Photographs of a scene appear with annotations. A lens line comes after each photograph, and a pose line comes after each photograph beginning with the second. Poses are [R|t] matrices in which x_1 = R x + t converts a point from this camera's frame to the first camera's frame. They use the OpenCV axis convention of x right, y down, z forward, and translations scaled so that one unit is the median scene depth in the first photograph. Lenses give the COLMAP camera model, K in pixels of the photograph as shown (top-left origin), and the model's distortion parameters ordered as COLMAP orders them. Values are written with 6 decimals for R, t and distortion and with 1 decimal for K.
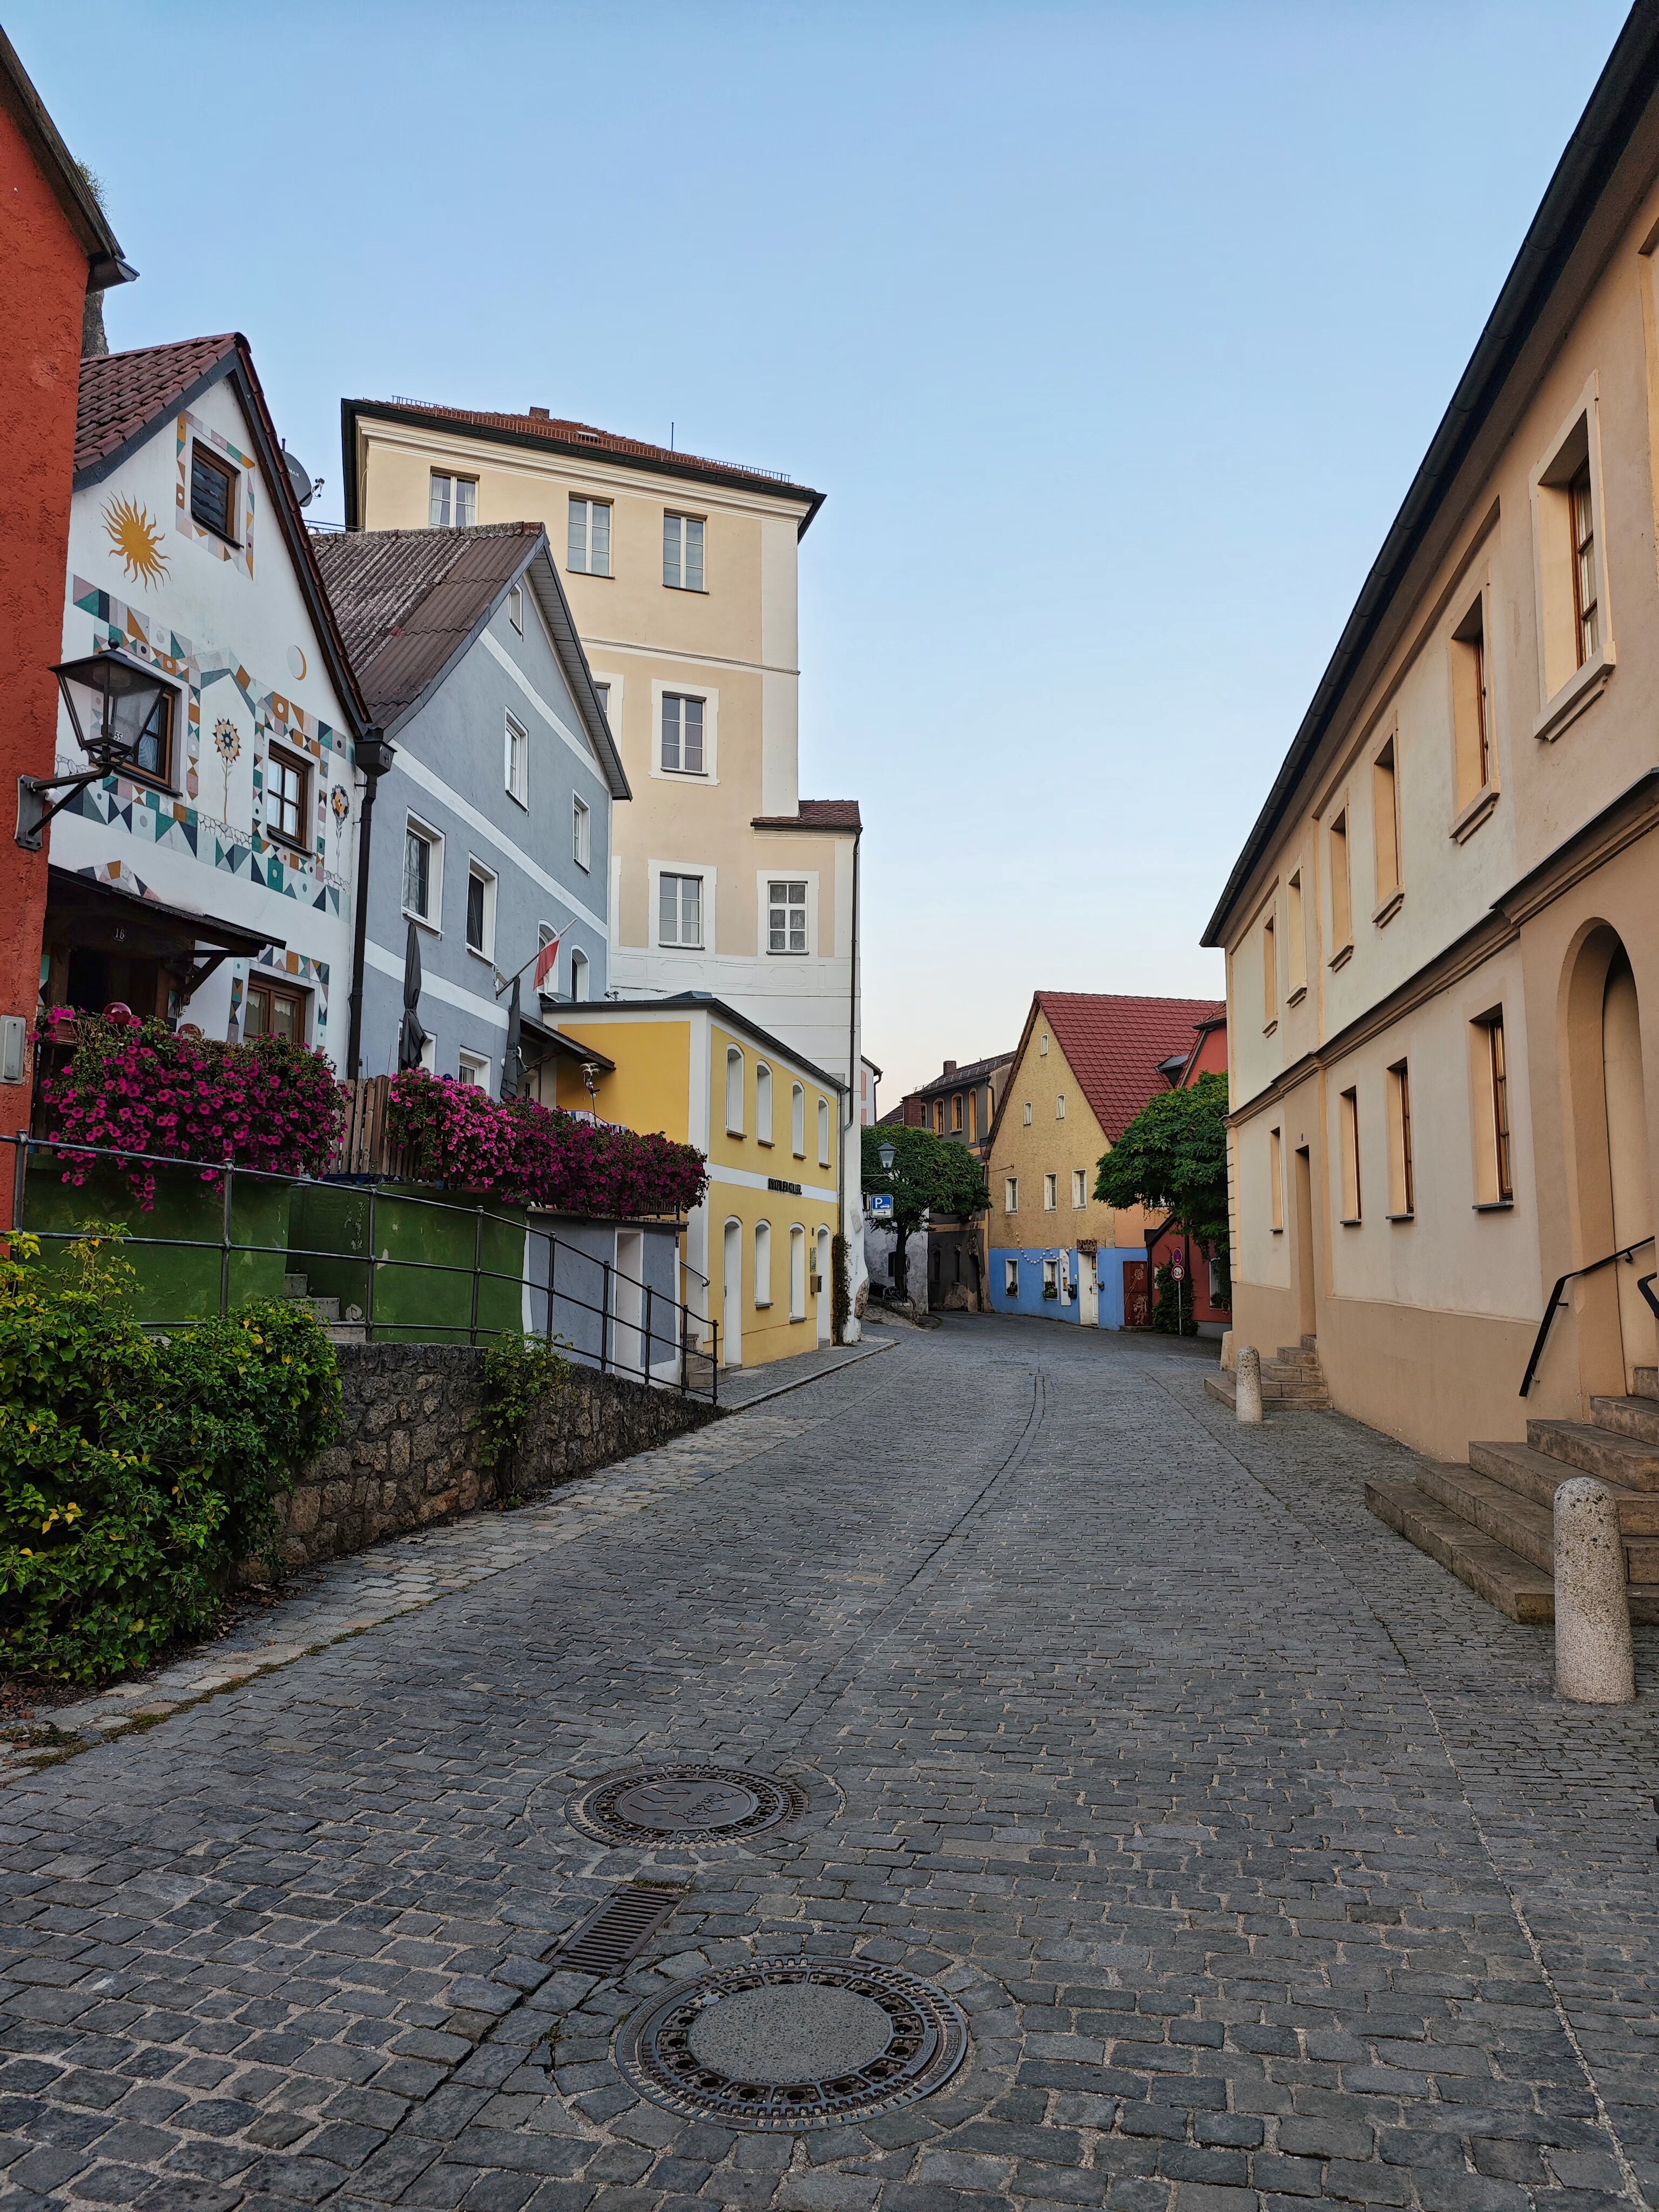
lens RADIAL K [[1467.7, 0, 819.3], [0, 1467.7, 1093.1], [0, 0, 1]] dist [0.000449, -0.006623]
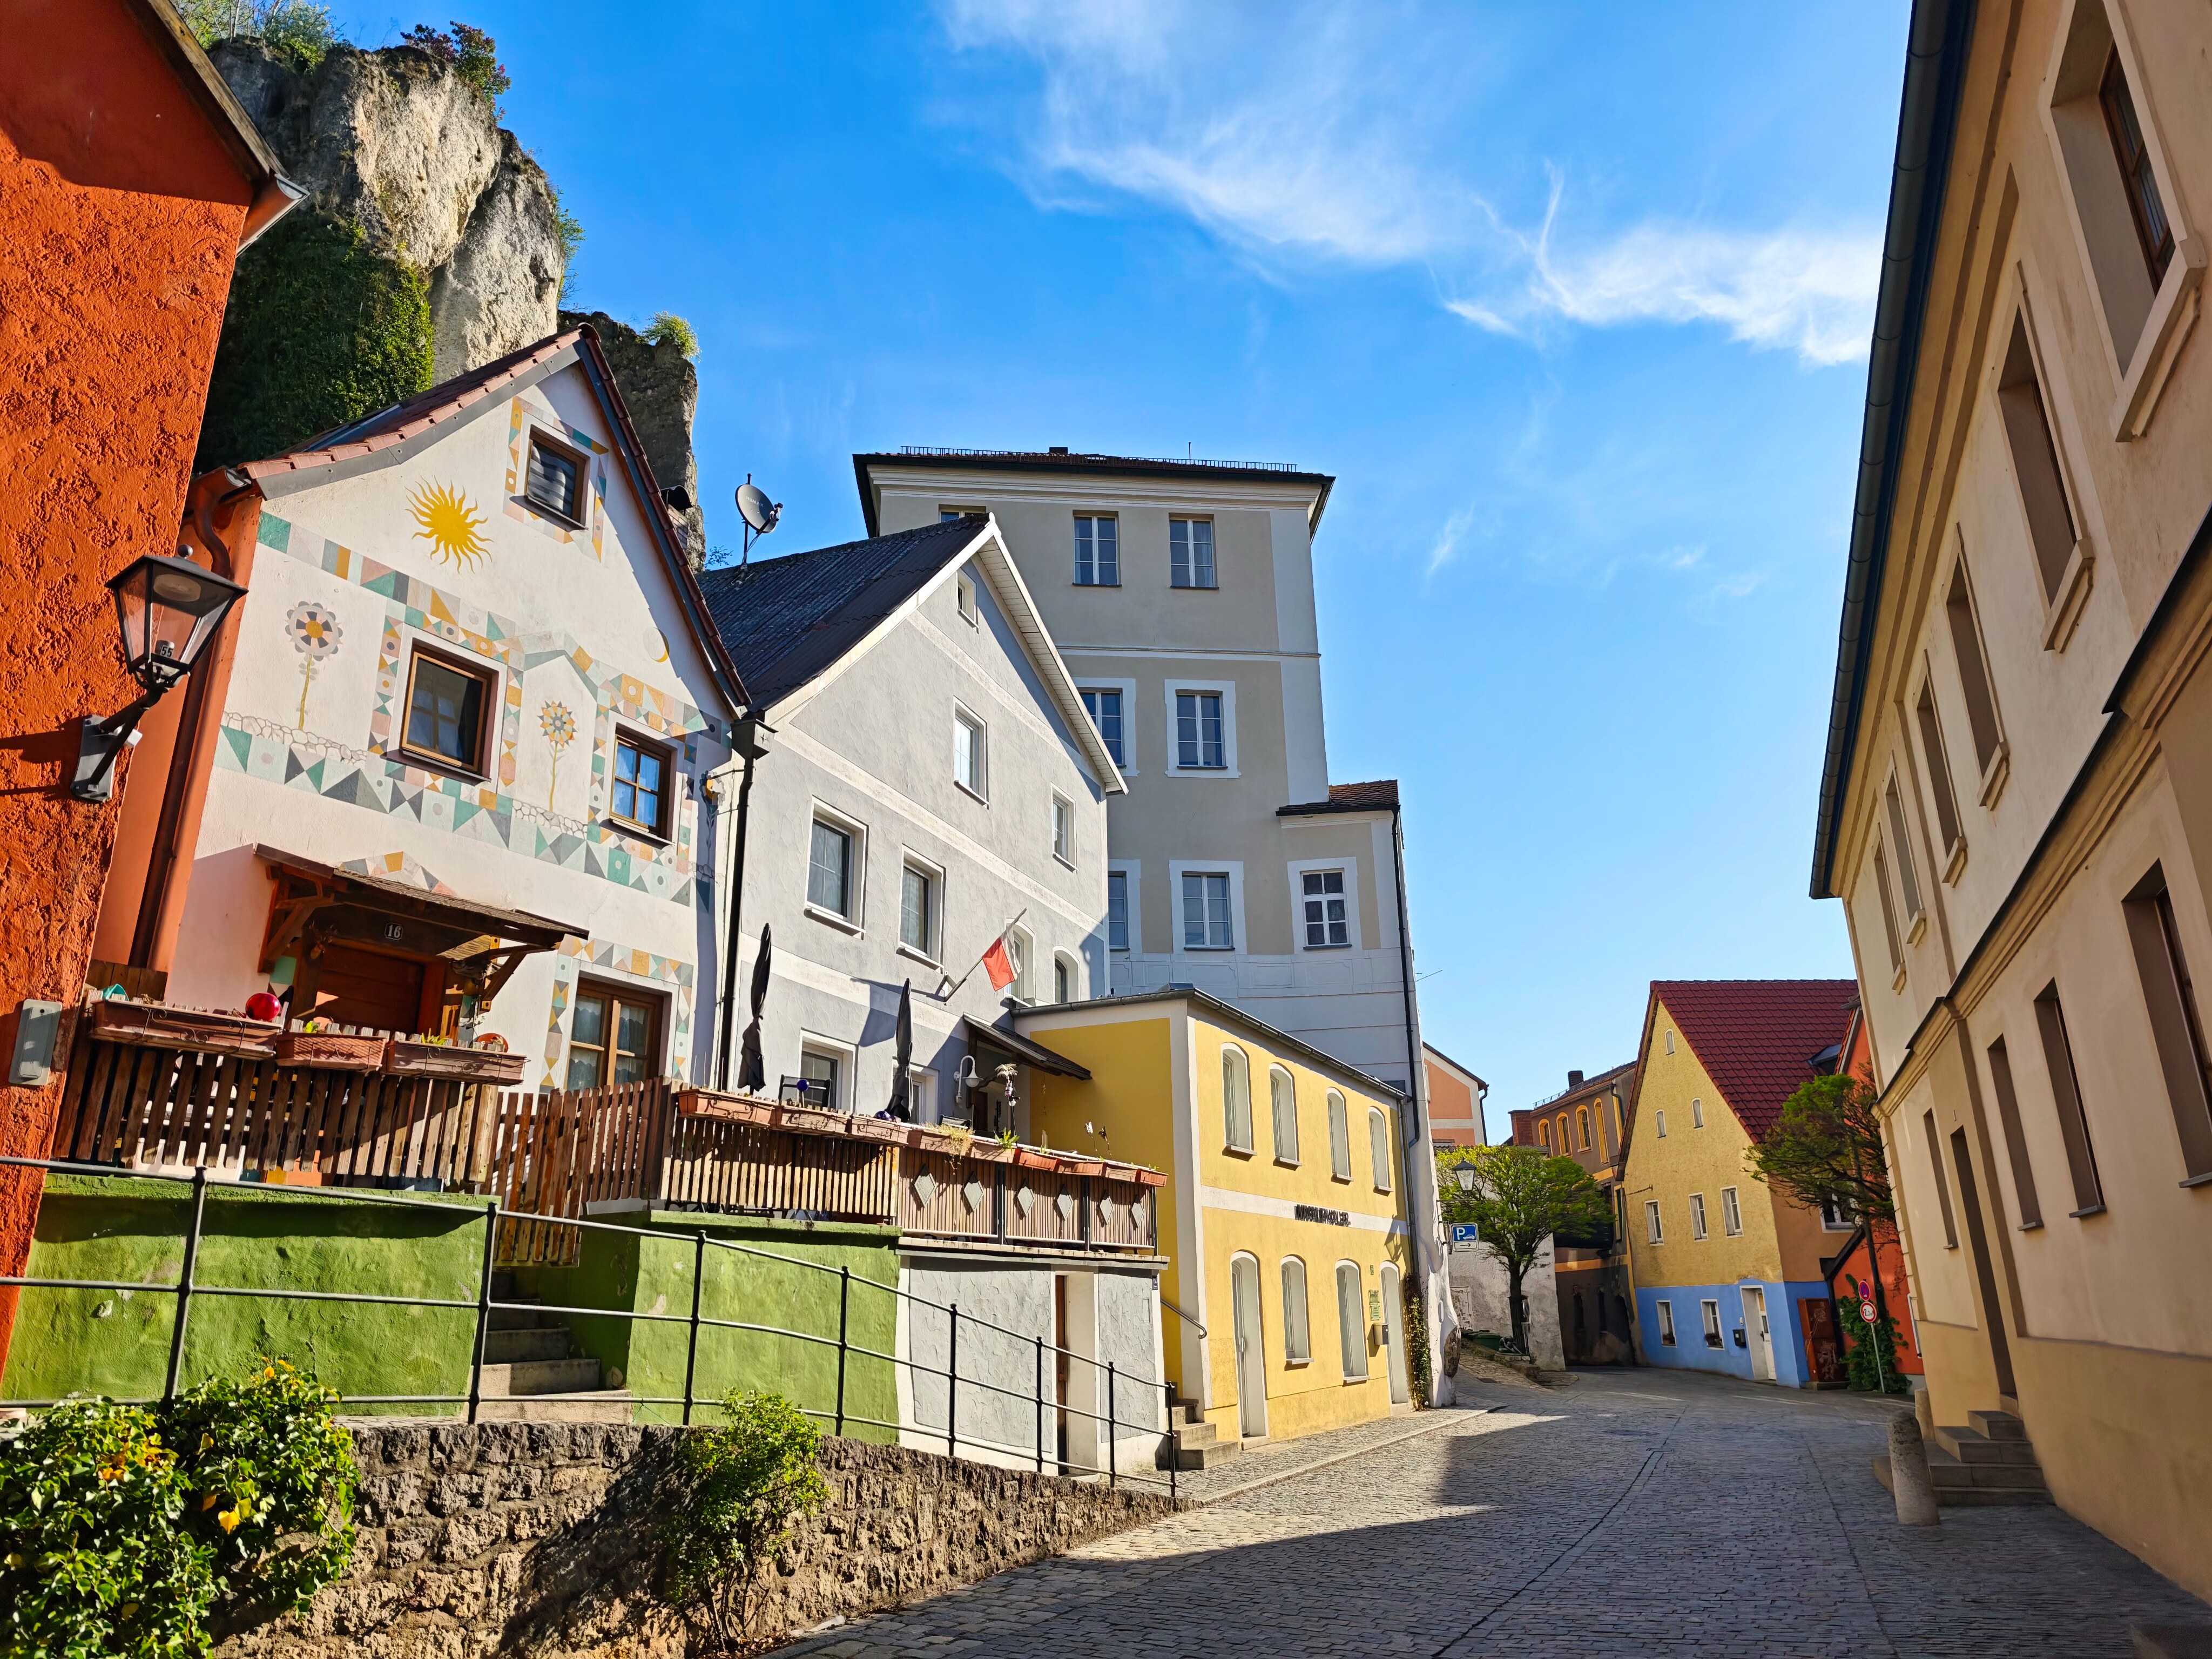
lens RADIAL K [[1471.8, 0, 1104.2], [0, 1471.8, 822.6], [0, 0, 1]] dist [0.030751, -0.024471]
pose [[0.970613, -0.096470, -0.220465, 0.122187], [0.049137, 0.976280, -0.210863, 0.031227], [0.235577, 0.193834, 0.952330, 0.198844]]
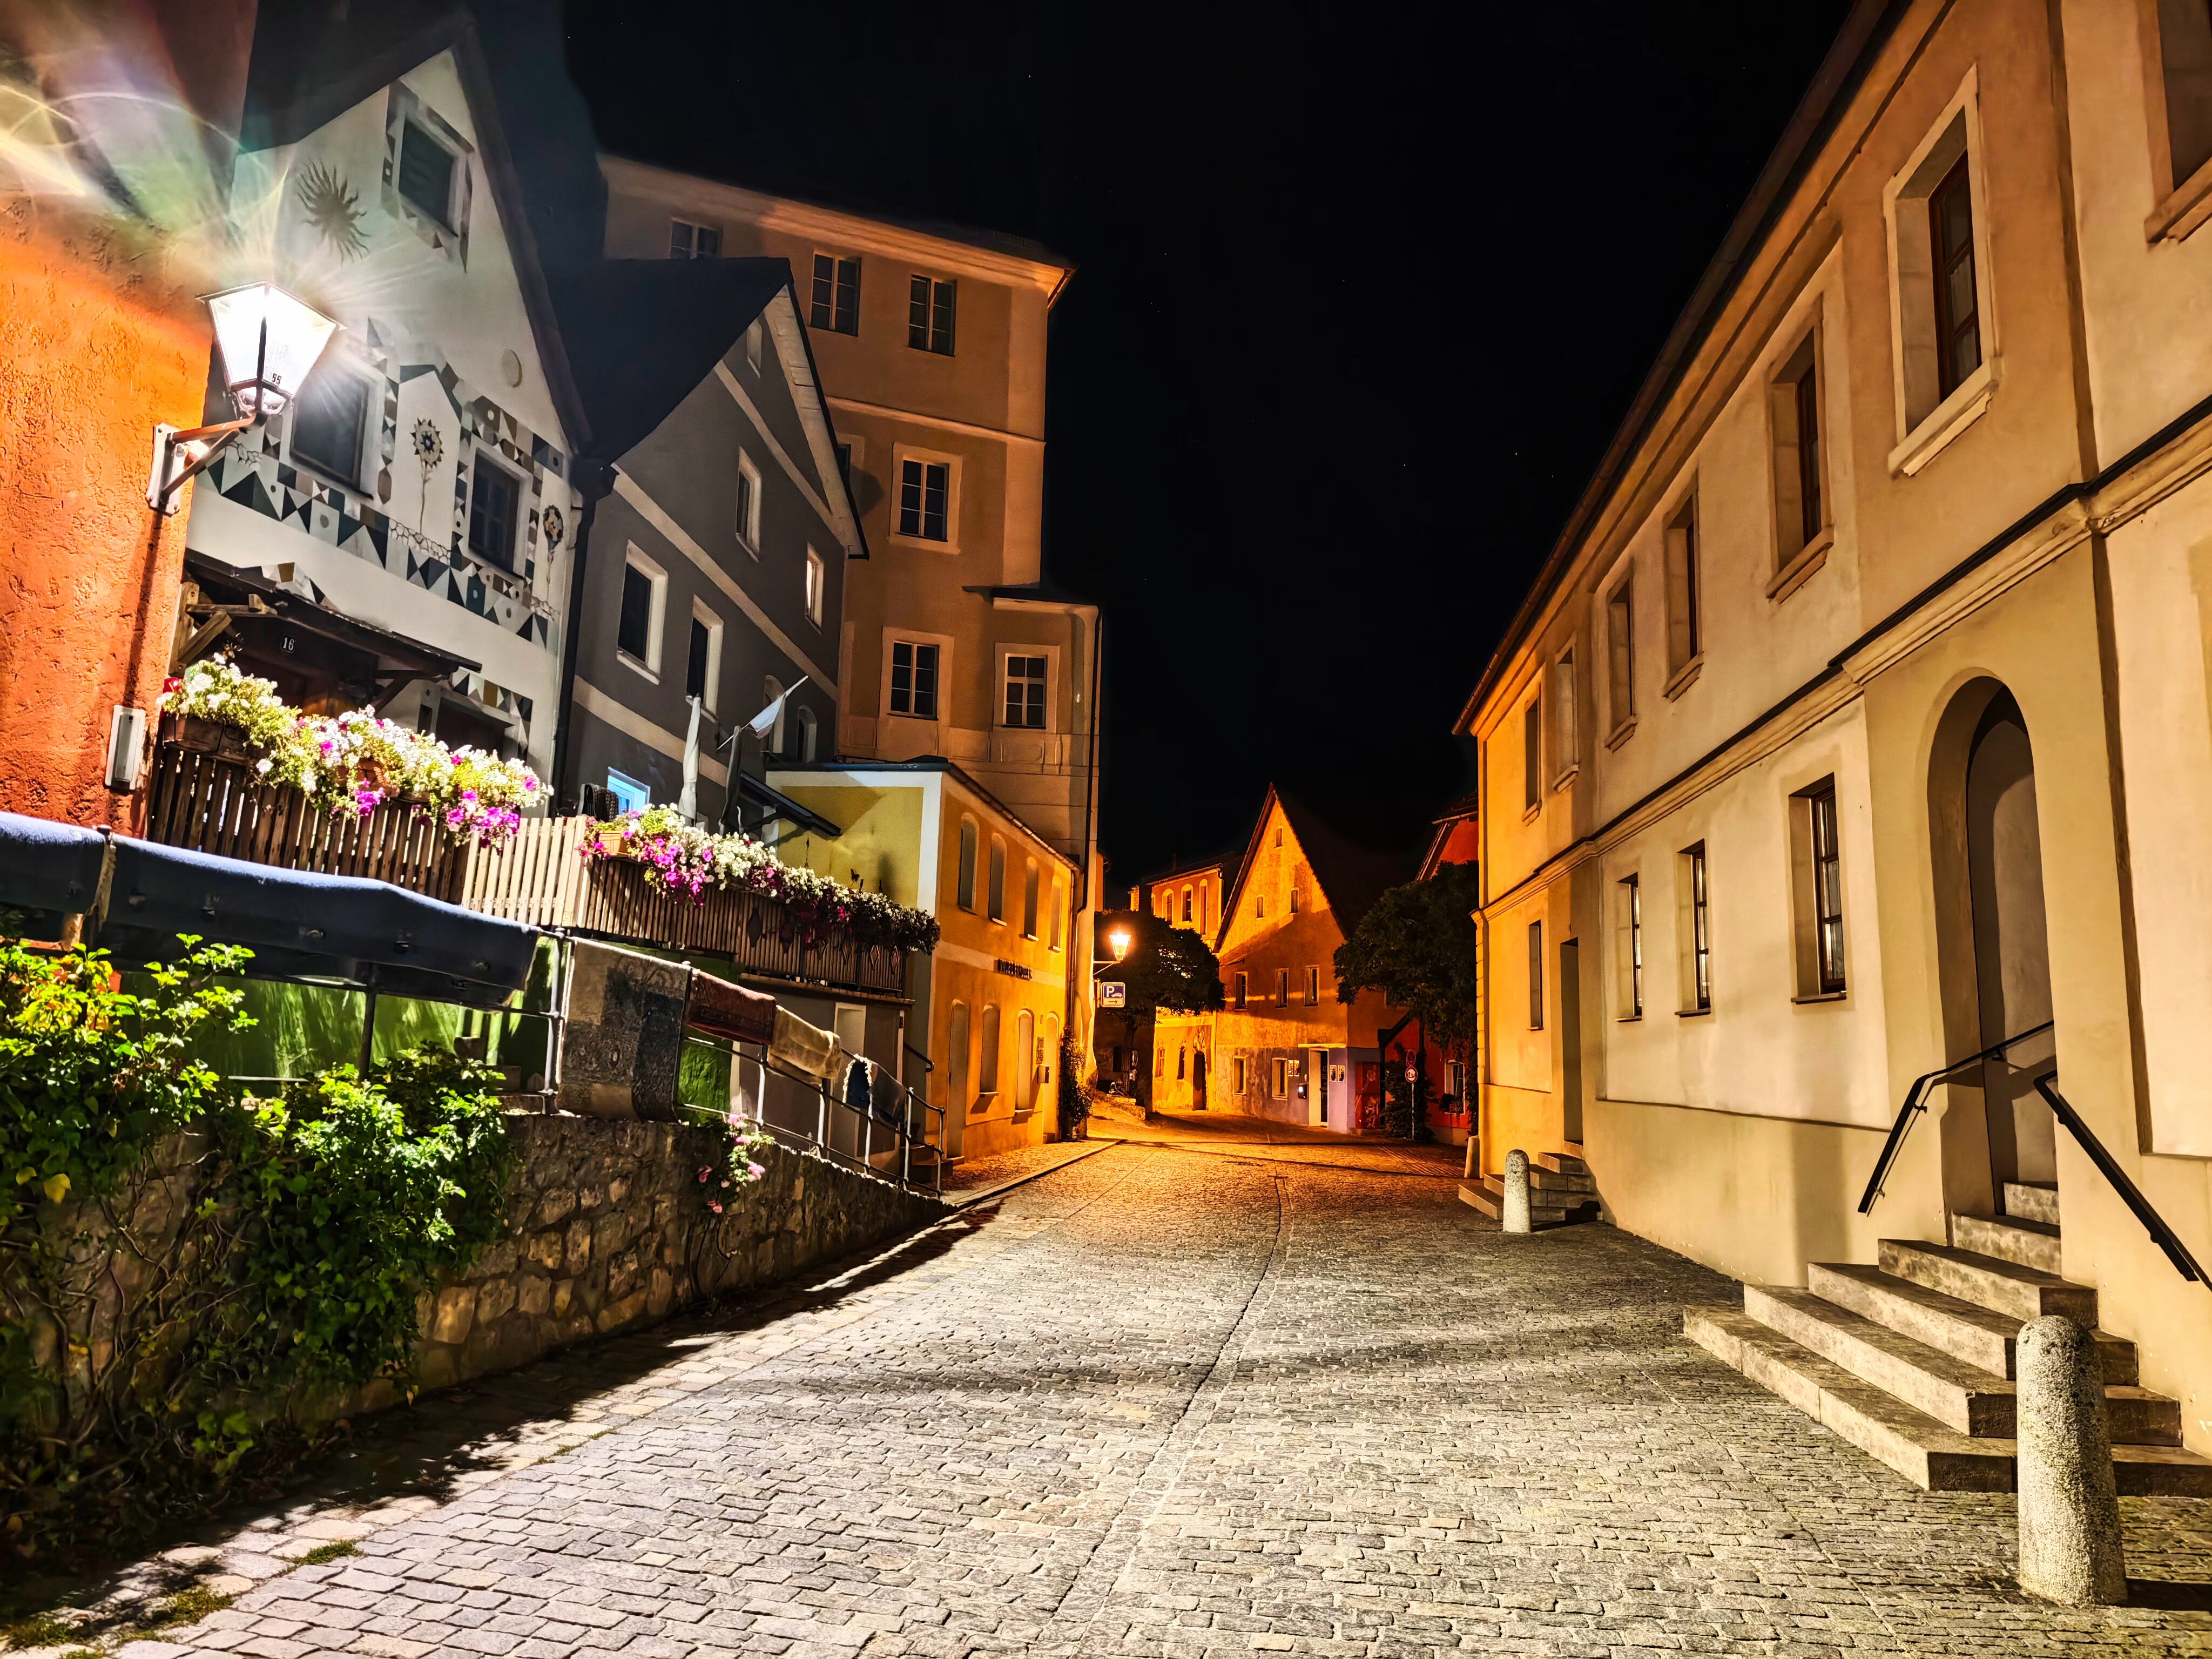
lens RADIAL K [[1470.3, 0, 1096.9], [0, 1470.3, 822.6], [0, 0, 1]] dist [0.006733, -0.004556]
pose [[0.998731, 0.033655, 0.037465, -0.017854], [-0.031951, 0.998468, -0.045177, 0.019372], [-0.038928, 0.043923, 0.998276, 0.086366]]
